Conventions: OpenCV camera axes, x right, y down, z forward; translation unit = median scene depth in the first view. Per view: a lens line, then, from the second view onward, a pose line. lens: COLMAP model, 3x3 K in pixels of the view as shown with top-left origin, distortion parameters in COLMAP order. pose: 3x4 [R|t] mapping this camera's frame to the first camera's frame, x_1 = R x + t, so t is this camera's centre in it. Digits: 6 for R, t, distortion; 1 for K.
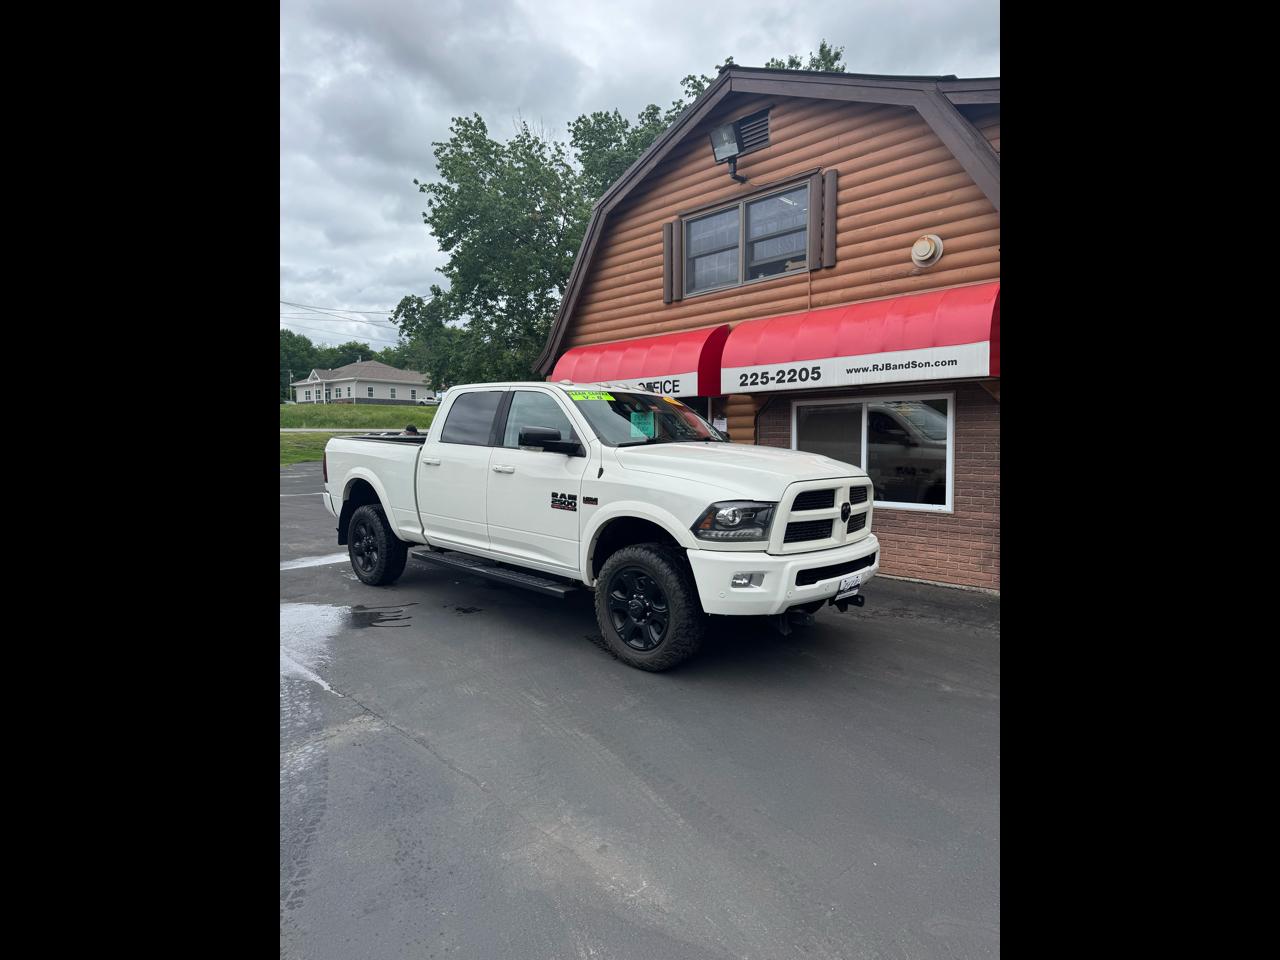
lens RADIAL K [[890.6, 0, 635.8], [0, 890.6, 479.1], [0, 0, 1]] dist [0.089819, -0.001171]
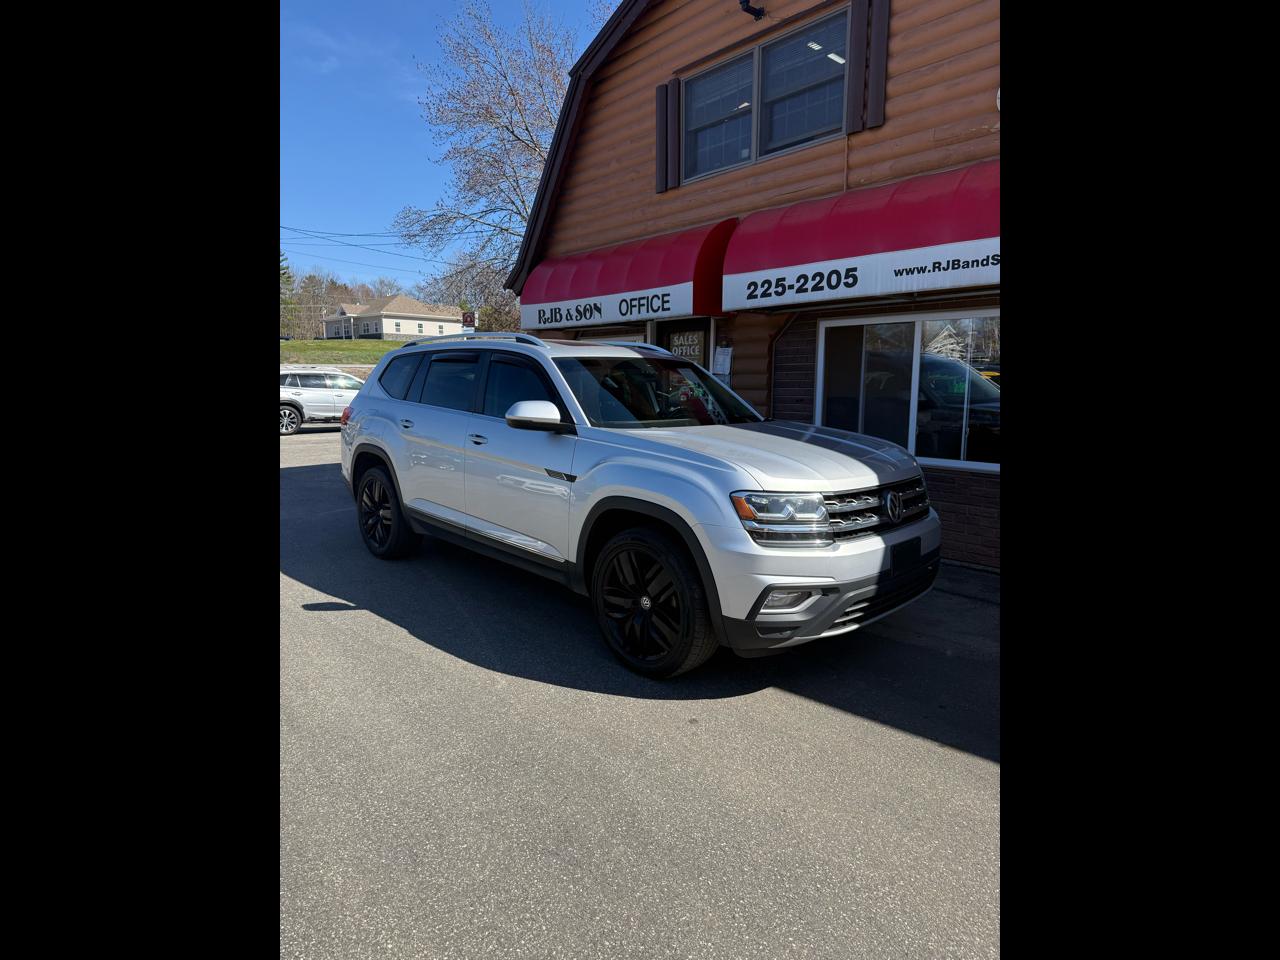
lens RADIAL K [[820.8, 0, 637.5], [0, 820.8, 503.8], [0, 0, 1]] dist [0.019725, -0.000125]
pose [[0.998602, 0.012487, -0.051366, 0.059827], [-0.007112, 0.994603, 0.103514, -0.005178], [0.052381, -0.103004, 0.993301, 0.286129]]
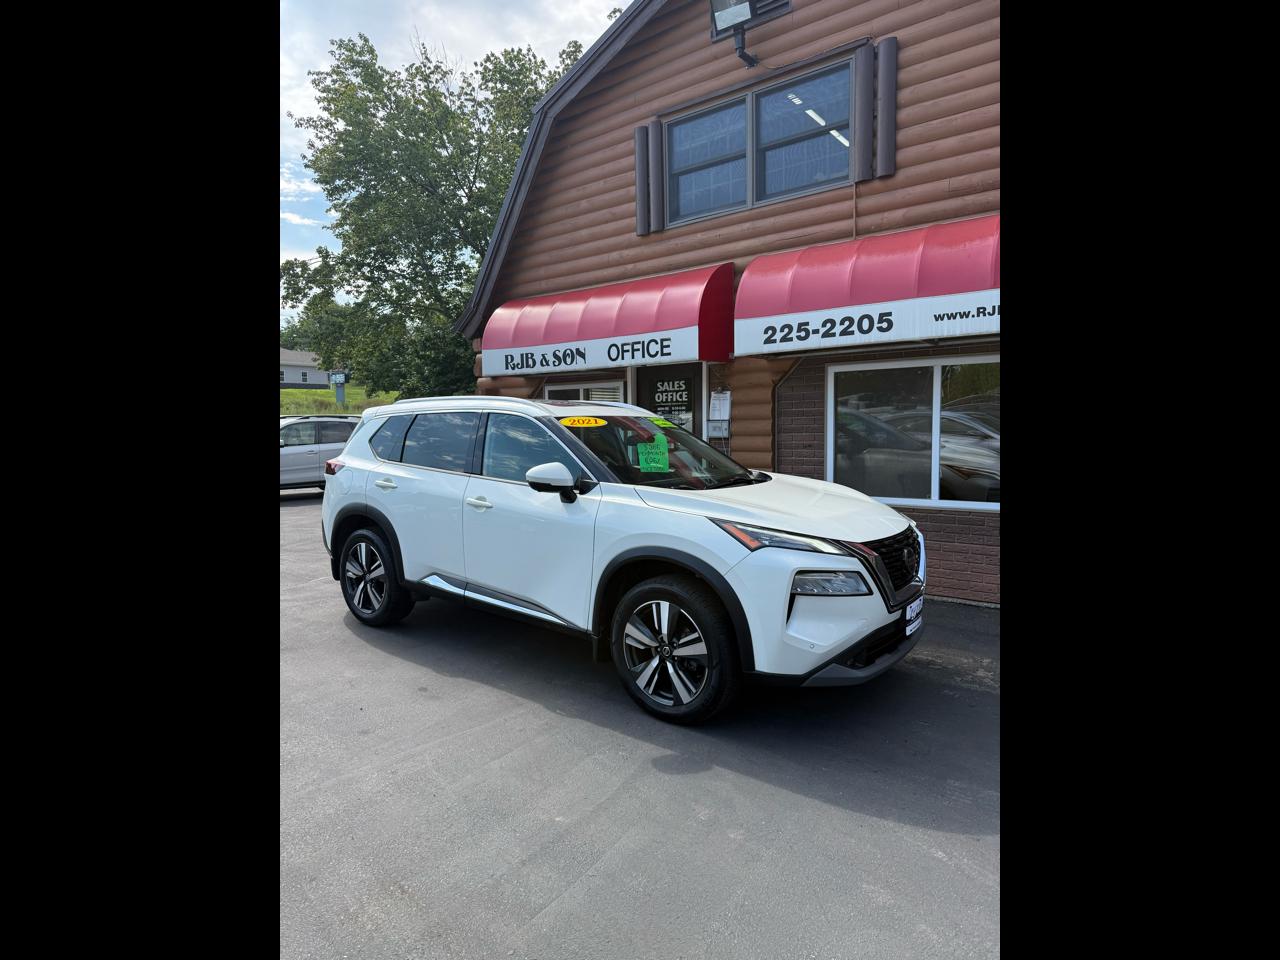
lens RADIAL K [[807.3, 0, 636.0], [0, 807.3, 497.6], [0, 0, 1]] dist [0.010942, -0.002102]
pose [[0.990420, -0.026651, 0.135492, -0.072178], [0.020152, 0.998590, 0.049114, -0.014082], [-0.136609, -0.045913, 0.989560, 0.348377]]
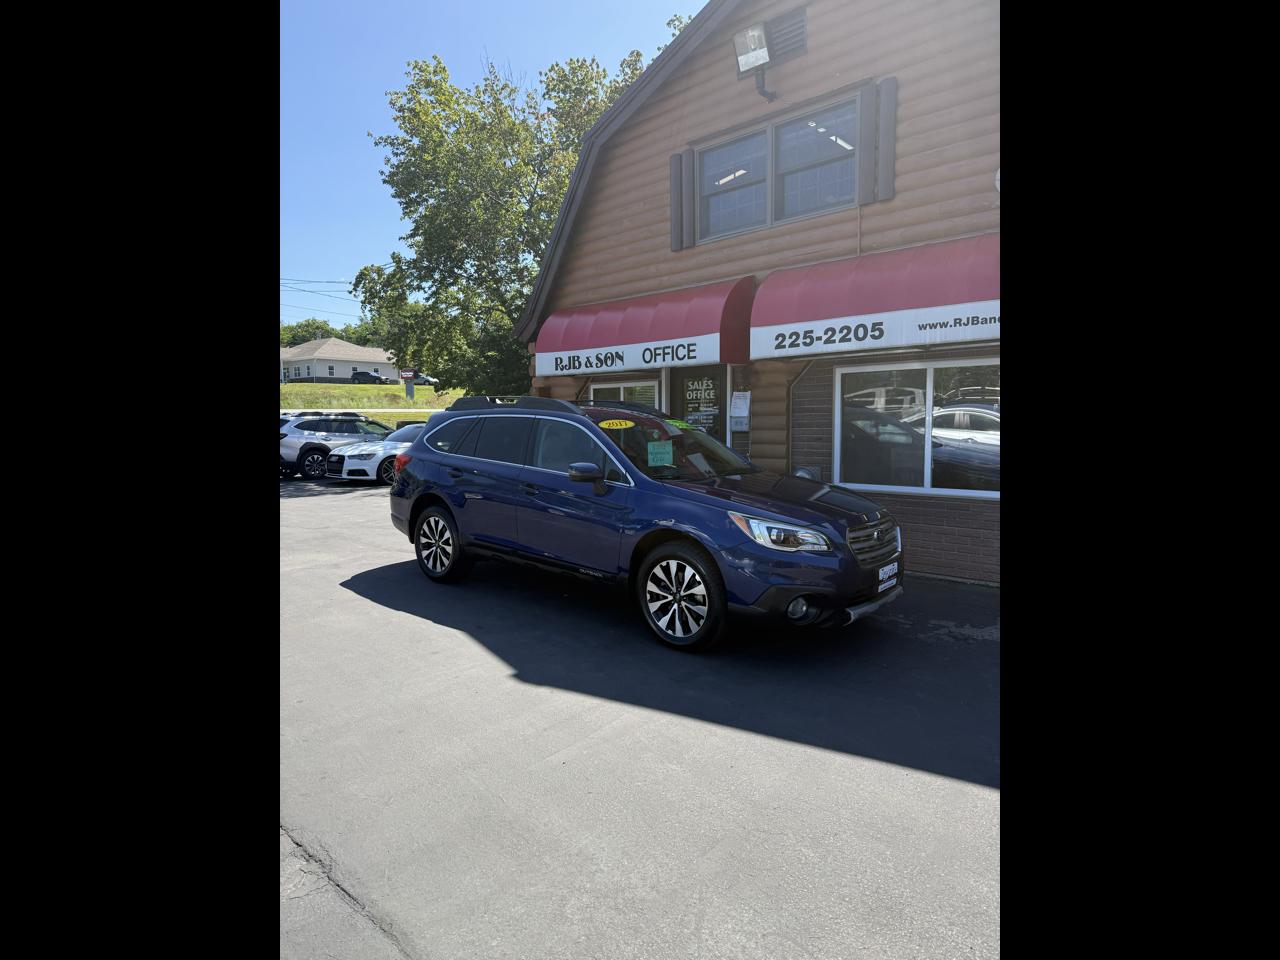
lens RADIAL K [[839.9, 0, 614.5], [0, 839.9, 509.9], [0, 0, 1]] dist [0.000172, -0.002177]
pose [[0.999524, -0.013215, 0.027890, -0.050844], [0.011416, 0.997904, 0.063702, -0.007426], [-0.028673, -0.063354, 0.997579, 0.216934]]
